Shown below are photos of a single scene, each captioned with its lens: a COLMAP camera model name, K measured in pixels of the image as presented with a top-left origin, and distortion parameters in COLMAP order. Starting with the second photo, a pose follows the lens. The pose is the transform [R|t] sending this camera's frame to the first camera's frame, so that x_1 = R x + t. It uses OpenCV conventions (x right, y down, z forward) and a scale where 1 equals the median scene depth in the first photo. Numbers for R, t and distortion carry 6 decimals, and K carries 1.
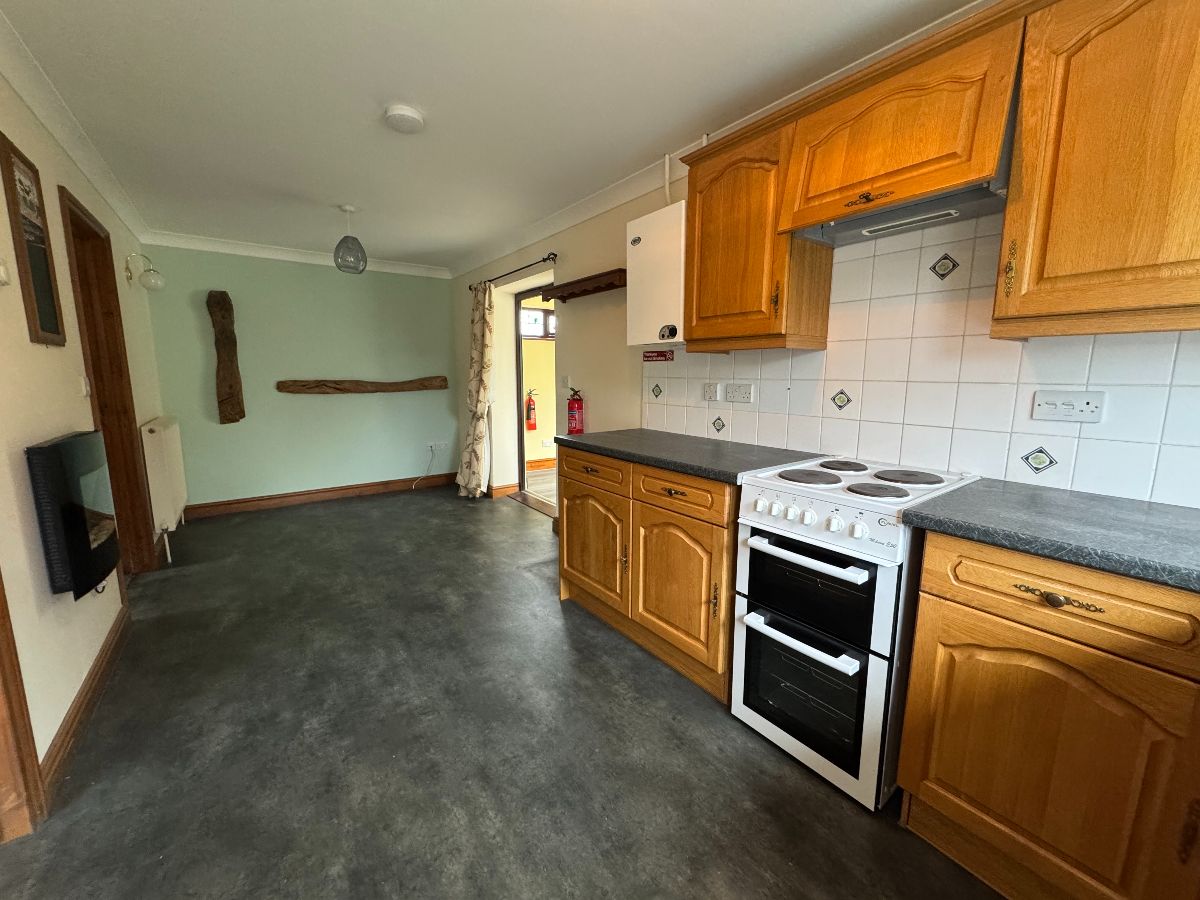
lens RADIAL K [[477.2, 0, 600.9], [0, 477.2, 447.6], [0, 0, 1]] dist [-0.001791, 0.000138]
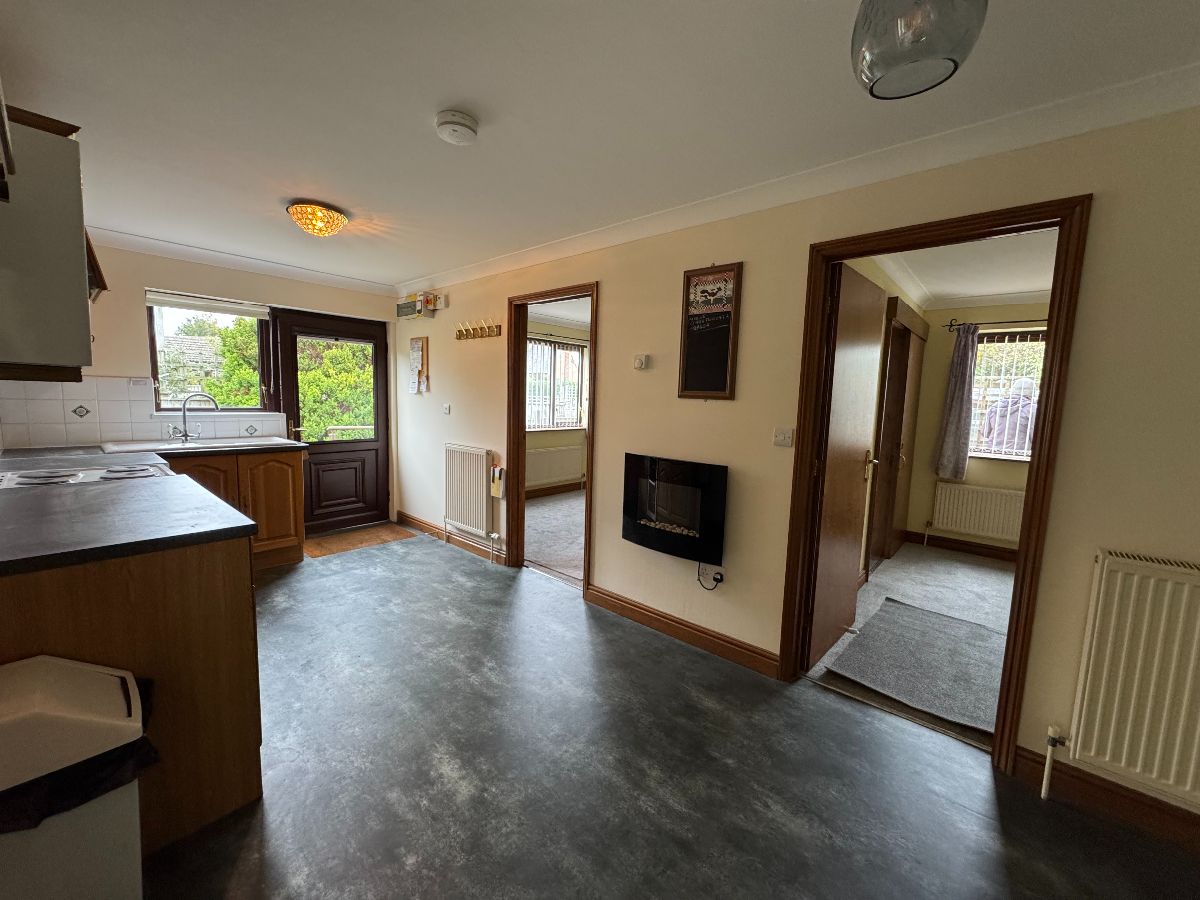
lens RADIAL K [[477.2, 0, 600.9], [0, 477.2, 447.6], [0, 0, 1]] dist [-0.001791, 0.000138]
pose [[-0.976877, -0.008482, -0.213633, -0.453581], [-0.064886, 0.963846, 0.258439, -0.344110], [0.203718, 0.266325, -0.942109, 1.879094]]
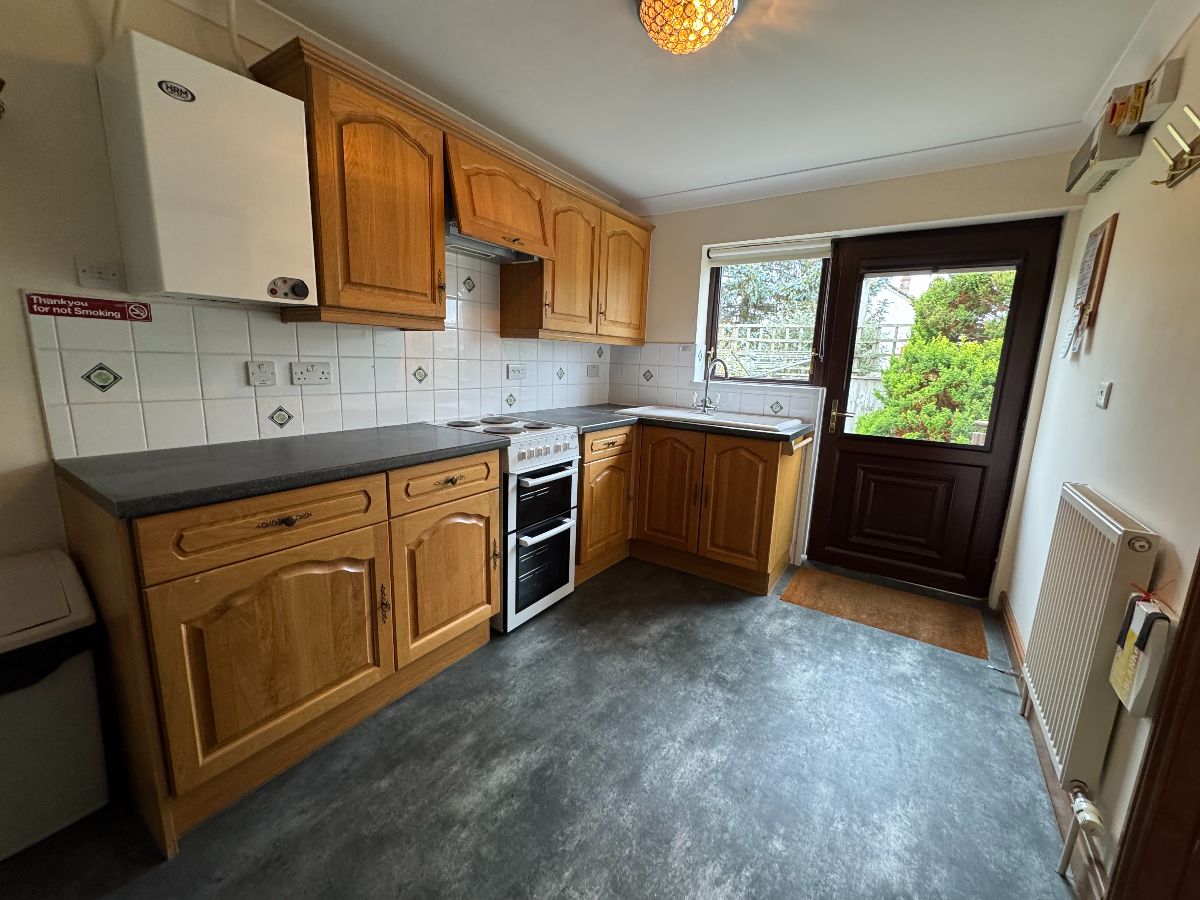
lens RADIAL K [[480.7, 0, 600.4], [0, 480.7, 444.0], [0, 0, 1]] dist [0.005834, 0.000164]
pose [[-0.336550, -0.180178, 0.924267, -0.693112], [0.110521, 0.967182, 0.228787, -0.138506], [-0.935157, 0.179149, -0.305592, 0.851750]]
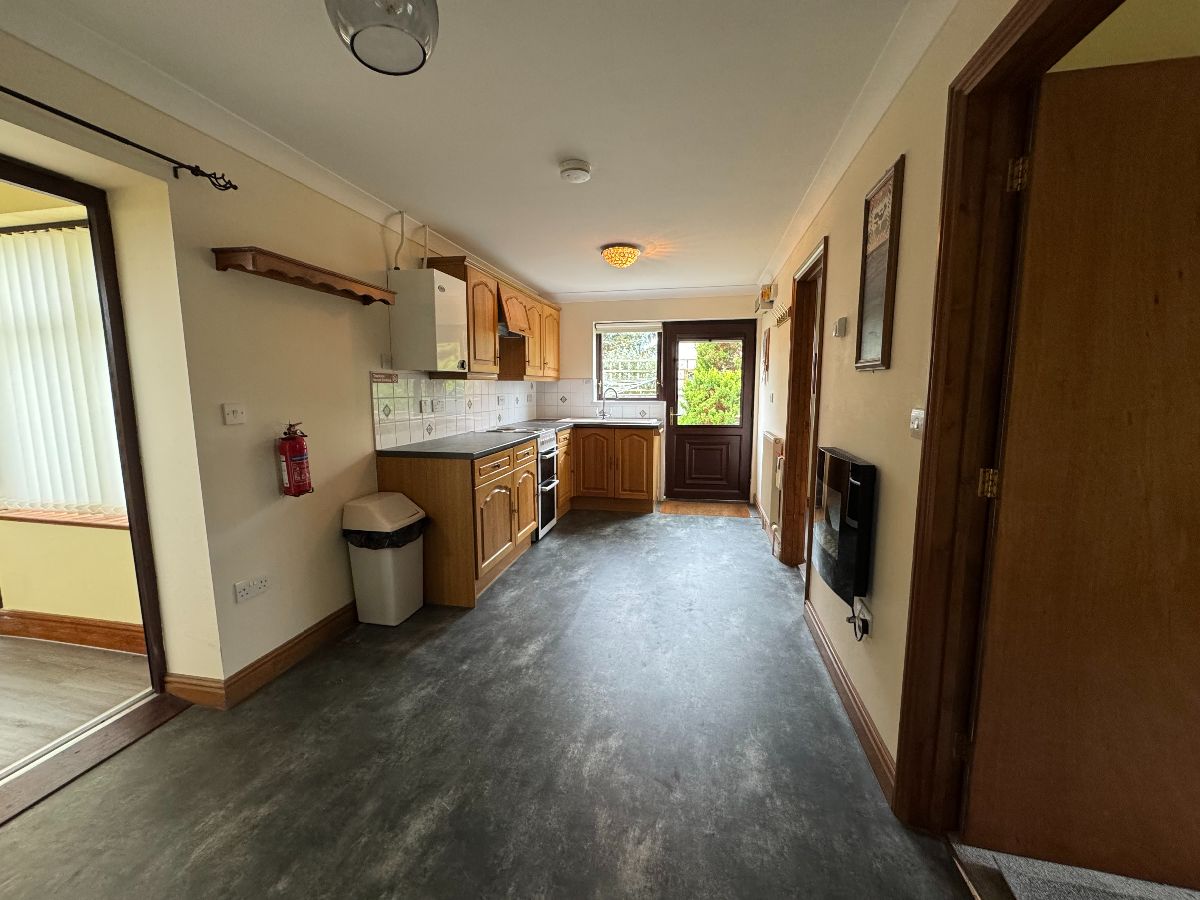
lens RADIAL K [[483.9, 0, 602.7], [0, 483.9, 443.6], [0, 0, 1]] dist [0.053619, -0.000004]
pose [[-0.672033, -0.088772, 0.735181, -1.272347], [0.115323, 0.968130, 0.222317, -0.295268], [-0.731487, 0.234187, -0.640378, 1.719610]]
